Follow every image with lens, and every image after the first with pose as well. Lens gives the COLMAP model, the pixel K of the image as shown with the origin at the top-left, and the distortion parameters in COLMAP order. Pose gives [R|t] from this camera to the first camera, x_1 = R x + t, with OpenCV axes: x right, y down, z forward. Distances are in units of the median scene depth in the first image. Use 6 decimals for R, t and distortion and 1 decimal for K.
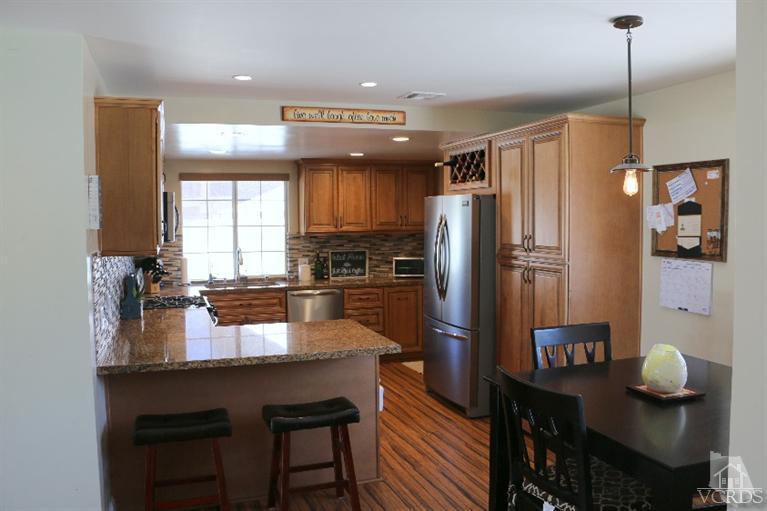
lens RADIAL K [[628.0, 0, 383.5], [0, 628.0, 255.5], [0, 0, 1]] dist [-0.185527, 0.166353]
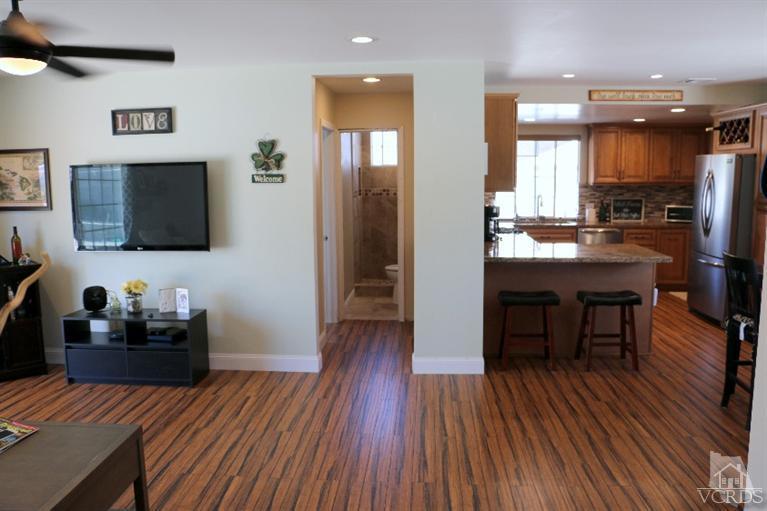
lens RADIAL K [[628.0, 0, 383.5], [0, 628.0, 255.5], [0, 0, 1]] dist [-0.185527, 0.166353]
pose [[0.917014, 0.054019, -0.395179, -0.024181], [-0.024452, 0.996536, 0.079482, 0.030450], [0.398104, -0.063223, 0.915159, -0.435718]]
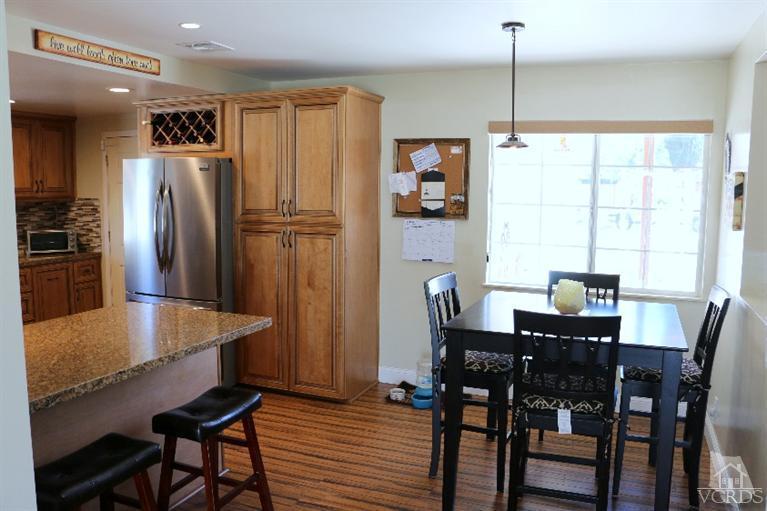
lens RADIAL K [[628.0, 0, 383.5], [0, 628.0, 255.5], [0, 0, 1]] dist [-0.185527, 0.166353]
pose [[0.668520, -0.068193, 0.740561, -0.400632], [0.028787, 0.997414, 0.065858, -0.004353], [-0.743137, -0.022709, 0.668754, 0.188137]]
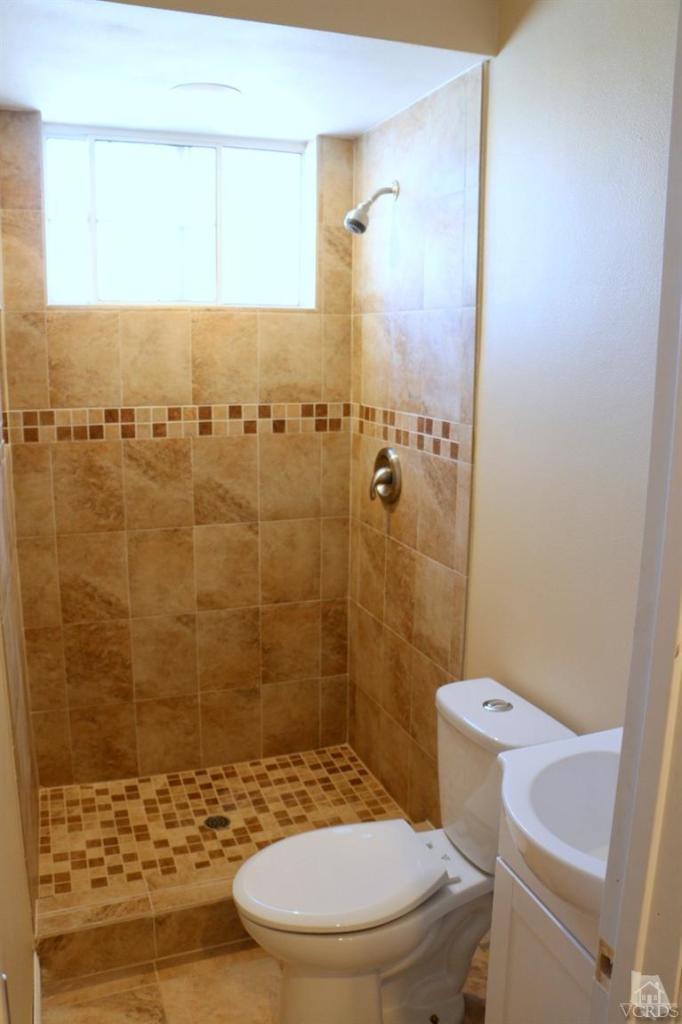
lens RADIAL K [[838.4, 0, 341.0], [0, 838.4, 512.0], [0, 0, 1]] dist [-0.185527, 0.166353]
pose [[0.999818, 0.018050, 0.006150, -0.552148], [-0.018744, 0.989551, 0.142959, -0.025729], [-0.003505, -0.143049, 0.989709, 0.596223]]
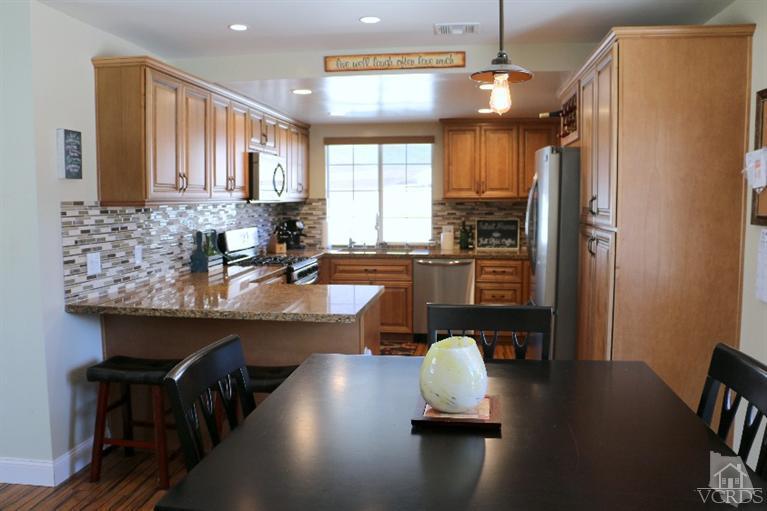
lens RADIAL K [[628.0, 0, 383.5], [0, 628.0, 255.5], [0, 0, 1]] dist [-0.185527, 0.166353]
pose [[0.886727, 0.049806, -0.459603, 0.336523], [-0.033532, 0.998490, 0.043509, 0.017072], [0.461076, -0.023169, 0.887058, 0.183959]]
